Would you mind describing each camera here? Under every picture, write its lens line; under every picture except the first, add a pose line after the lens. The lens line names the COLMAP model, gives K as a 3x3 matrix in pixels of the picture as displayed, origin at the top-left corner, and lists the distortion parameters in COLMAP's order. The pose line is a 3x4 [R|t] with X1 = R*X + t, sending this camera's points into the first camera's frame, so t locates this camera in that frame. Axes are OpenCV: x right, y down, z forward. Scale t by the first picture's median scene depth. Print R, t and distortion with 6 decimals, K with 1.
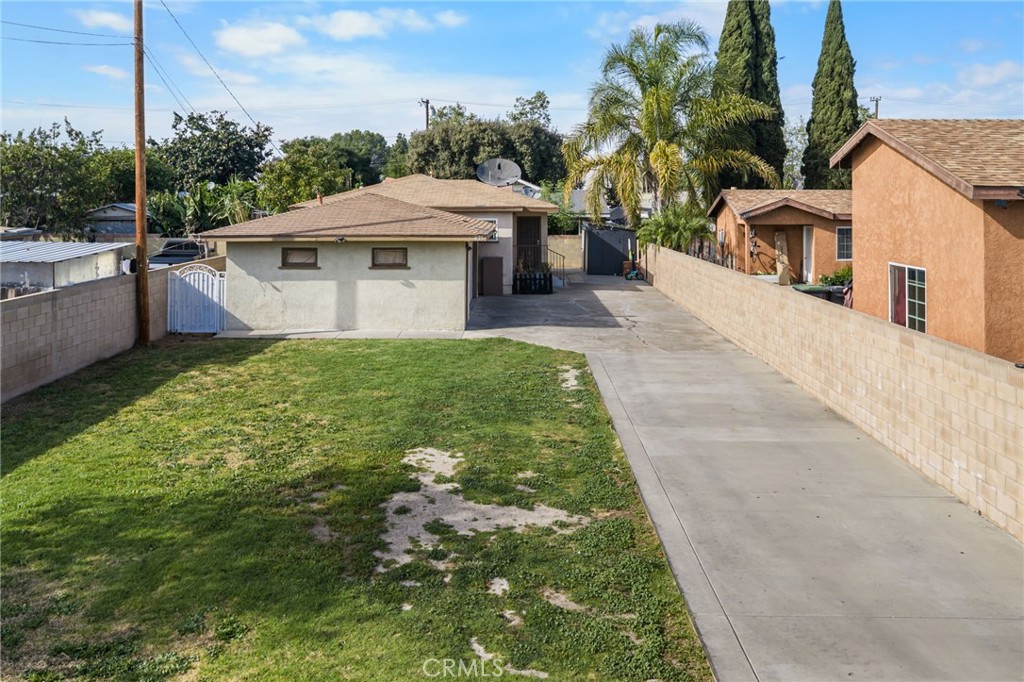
lens RADIAL K [[889.5, 0, 513.0], [0, 889.5, 192.9], [0, 0, 1]] dist [0.007366, -0.009718]
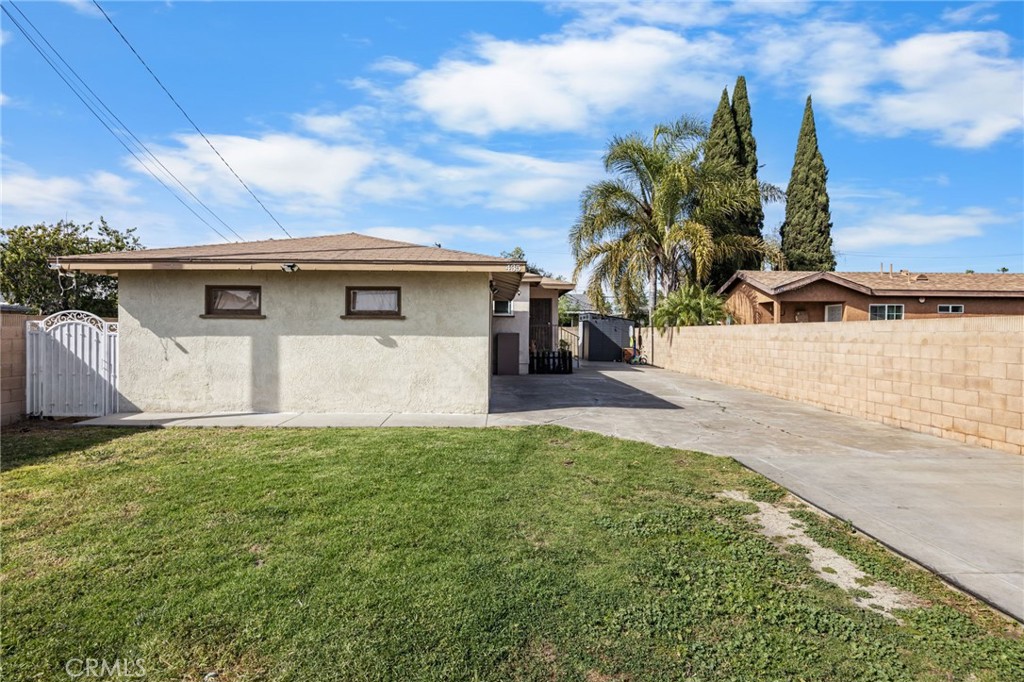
lens RADIAL K [[553.8, 0, 516.0], [0, 553.8, 337.0], [0, 0, 1]] dist [-0.002150, 0.000086]
pose [[0.999138, 0.005516, 0.041141, -0.037518], [-0.006170, 0.999856, 0.015787, 0.067297], [-0.041048, -0.016027, 0.999029, 0.434134]]
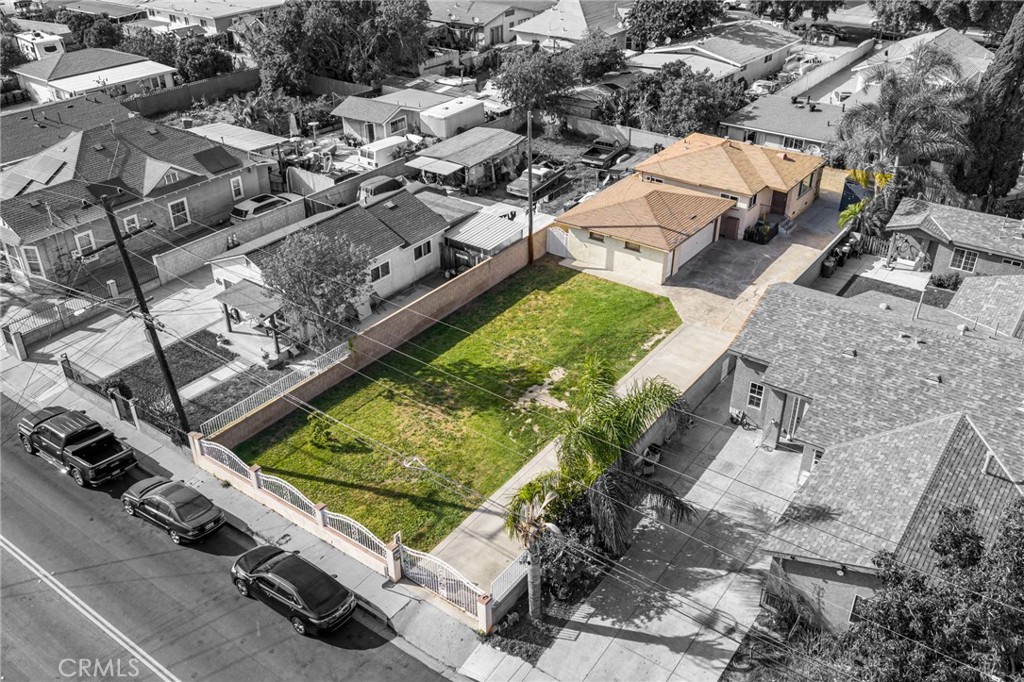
lens RADIAL K [[876.4, 0, 515.8], [0, 876.4, 342.5], [0, 0, 1]] dist [0.002070, -0.002327]
pose [[0.814623, 0.294949, -0.499394, 0.555966], [0.003574, 0.858469, 0.512853, -0.597092], [0.579979, -0.419567, 0.698275, -0.543538]]
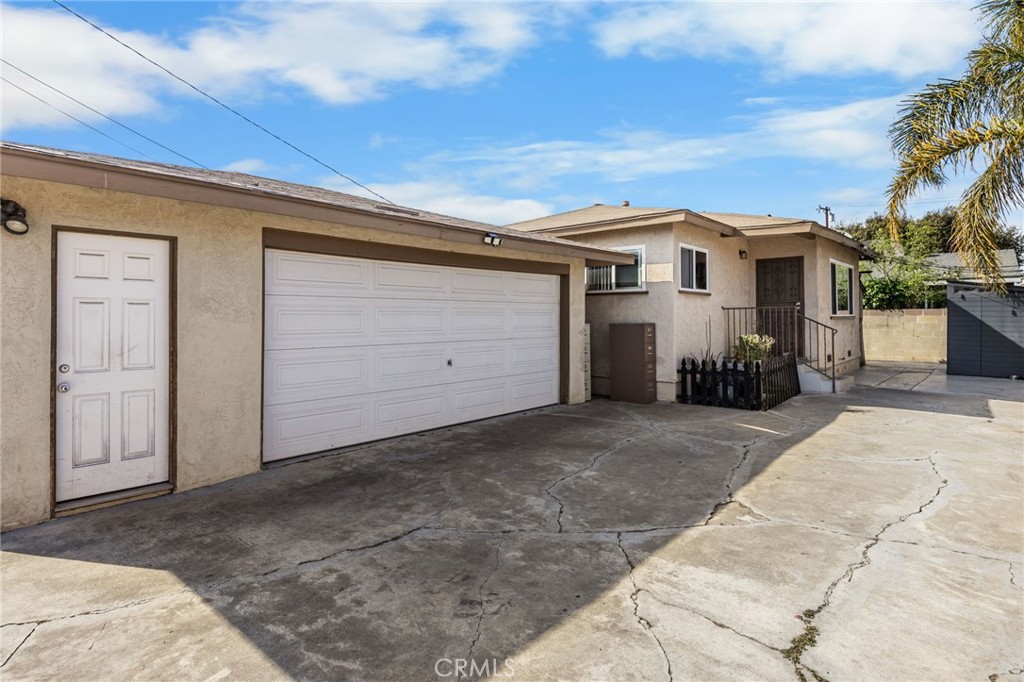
lens RADIAL K [[554.2, 0, 518.7], [0, 554.2, 316.1], [0, 0, 1]] dist [-0.004961, -0.000955]
pose [[0.768822, -0.008472, -0.639406, 0.123427], [0.010350, 0.999946, -0.000804, 0.067766], [0.639379, -0.006000, 0.768869, 0.722005]]
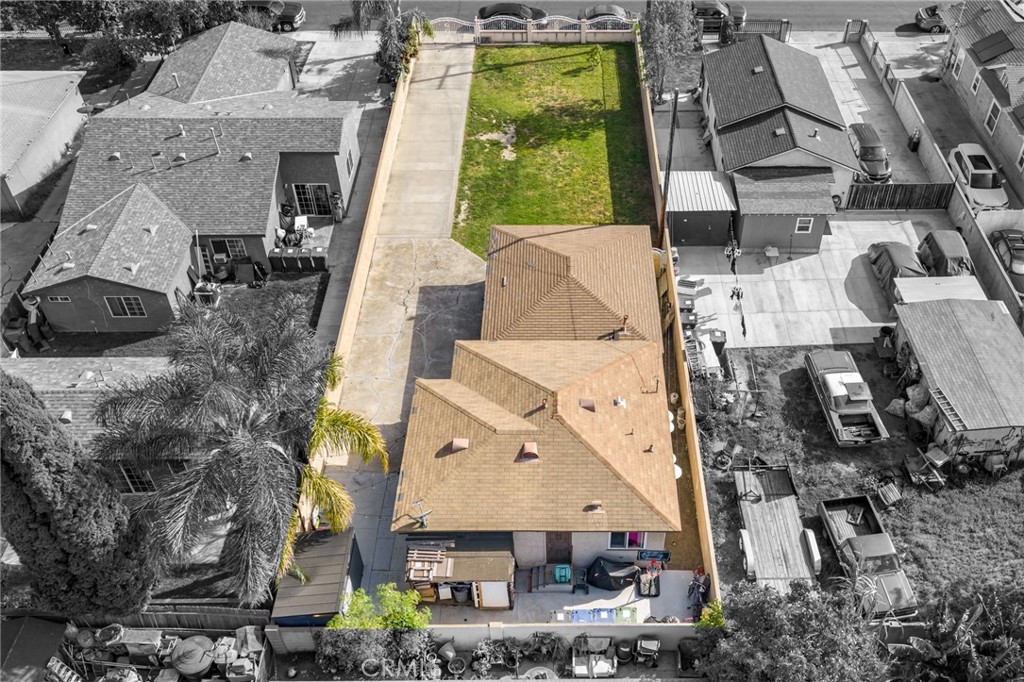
lens RADIAL K [[973.3, 0, 559.9], [0, 973.3, 340.3], [0, 0, 1]] dist [0.011524, -0.025854]
pose [[-0.999938, 0.005953, -0.009420, -0.108387], [-0.002105, 0.729214, 0.684283, -0.835882], [0.010943, 0.684260, -0.729156, 1.890660]]
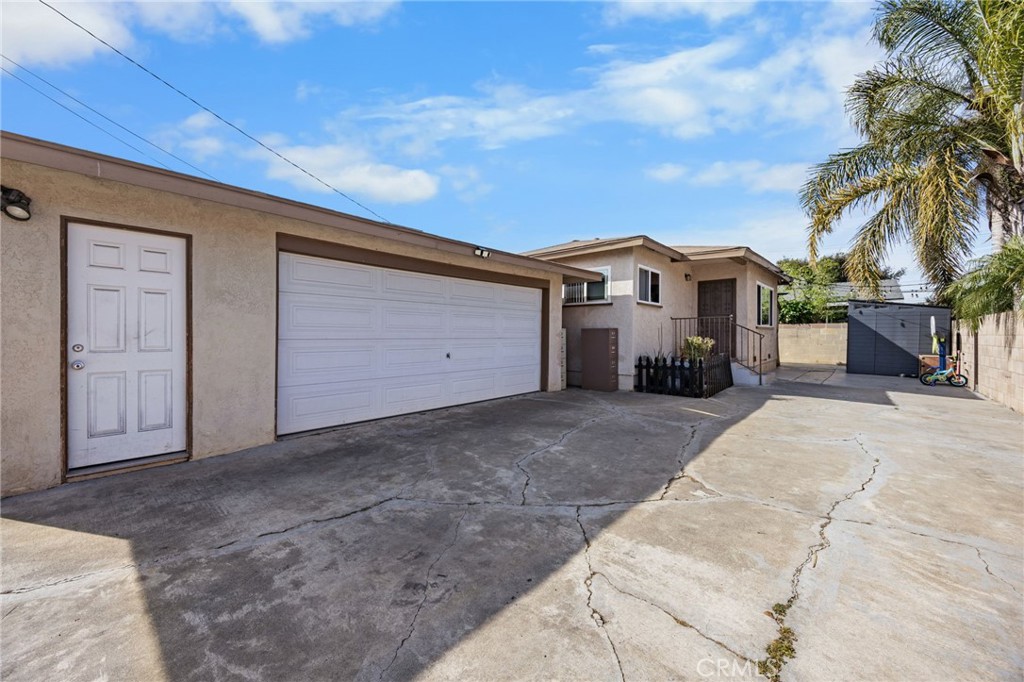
lens RADIAL K [[394.5, 0, 513.5], [0, 394.5, 338.7], [0, 0, 1]] dist [-0.002129, -0.000121]
pose [[0.756084, 0.007926, -0.654427, 0.110441], [0.002111, 0.999892, 0.014549, 0.075183], [0.654471, -0.012382, 0.755986, 0.750384]]
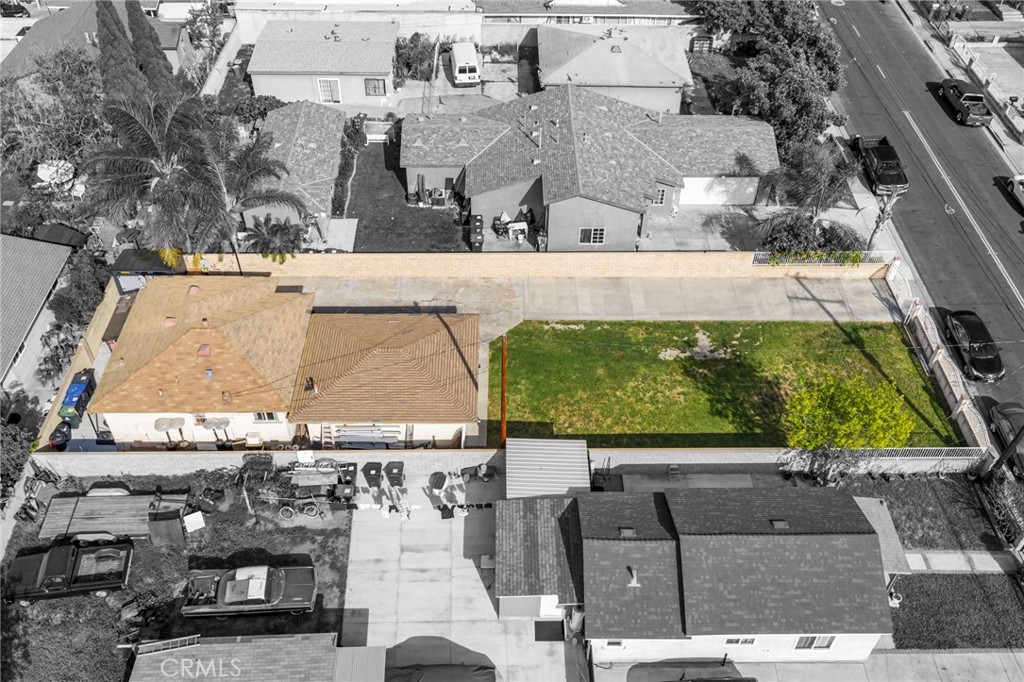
lens RADIAL K [[907.6, 0, 512.0], [0, 907.6, 341.0], [0, 0, 1]] dist [-0.004335, -0.004813]
pose [[-0.017955, -0.695436, 0.718364, -1.129607], [-0.010613, 0.718572, 0.695372, -0.976802], [-0.999782, 0.004862, -0.020283, 0.689617]]
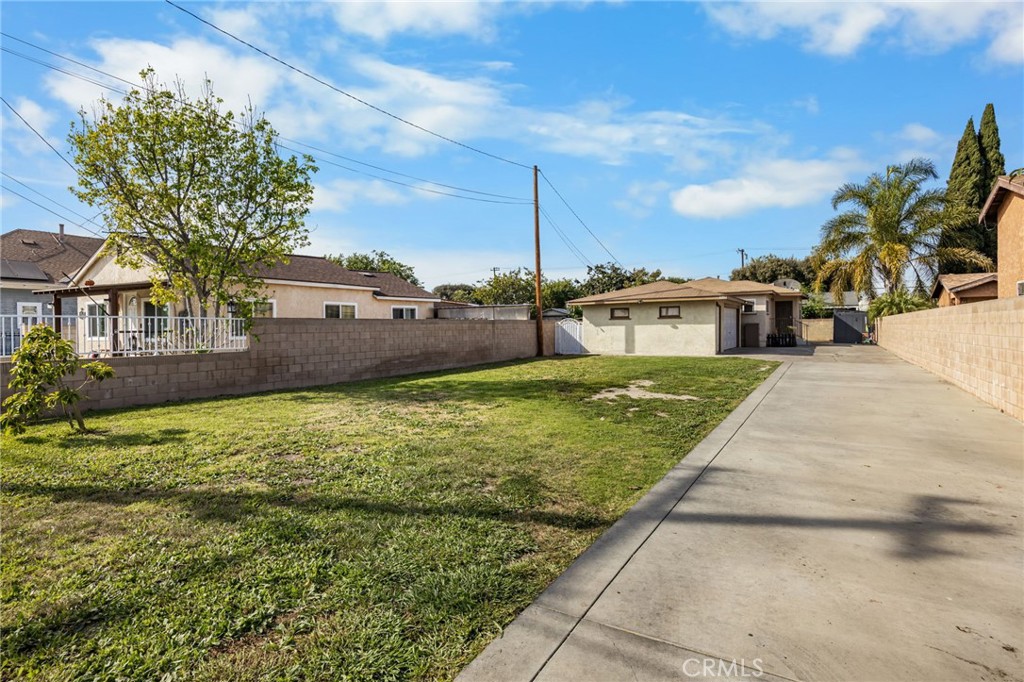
lens RADIAL K [[527.6, 0, 513.3], [0, 527.6, 338.2], [0, 0, 1]] dist [-0.015141, -0.000040]
pose [[0.858560, -0.000970, -0.512713, 0.092394], [0.015515, 0.999589, 0.024090, 0.069415], [0.512479, -0.028637, 0.858222, -0.027432]]
